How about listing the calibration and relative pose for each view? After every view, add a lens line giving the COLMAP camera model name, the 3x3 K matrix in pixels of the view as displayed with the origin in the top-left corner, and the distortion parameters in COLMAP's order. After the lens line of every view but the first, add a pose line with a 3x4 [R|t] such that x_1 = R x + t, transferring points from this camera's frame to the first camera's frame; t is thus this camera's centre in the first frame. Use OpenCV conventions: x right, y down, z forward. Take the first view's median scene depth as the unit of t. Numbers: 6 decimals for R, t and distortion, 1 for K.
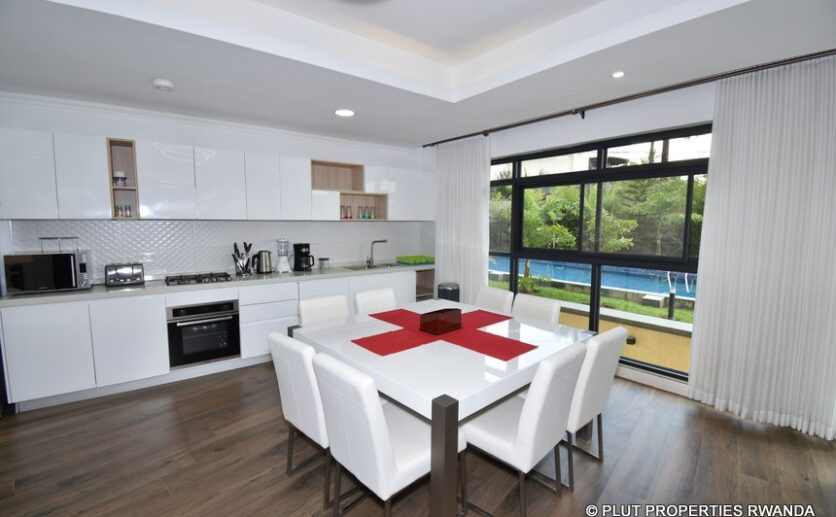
lens RADIAL K [[369.5, 0, 418.0], [0, 369.5, 258.5], [0, 0, 1]] dist [0.016581, -0.022593]
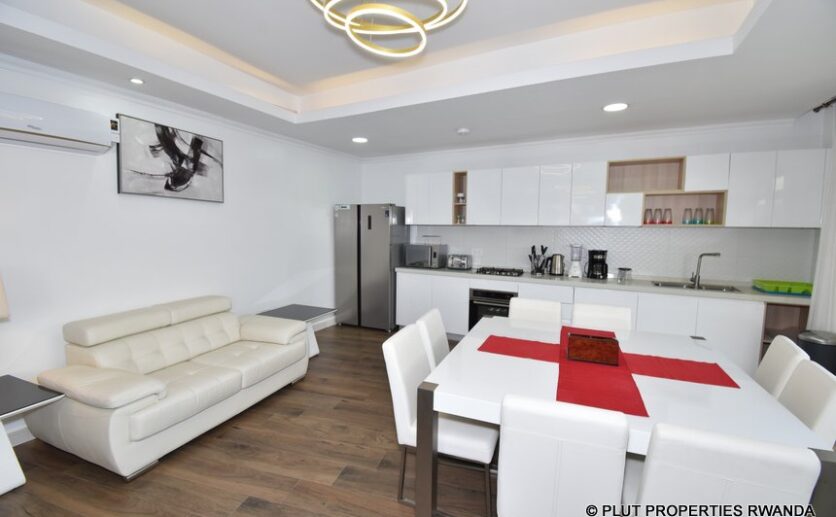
lens RADIAL K [[369.5, 0, 418.0], [0, 369.5, 258.5], [0, 0, 1]] dist [0.016581, -0.022593]
pose [[0.424264, 0.079701, -0.902024, 0.383166], [-0.095751, 0.994483, 0.042834, -0.015978], [0.900462, 0.068197, 0.429555, 0.175116]]
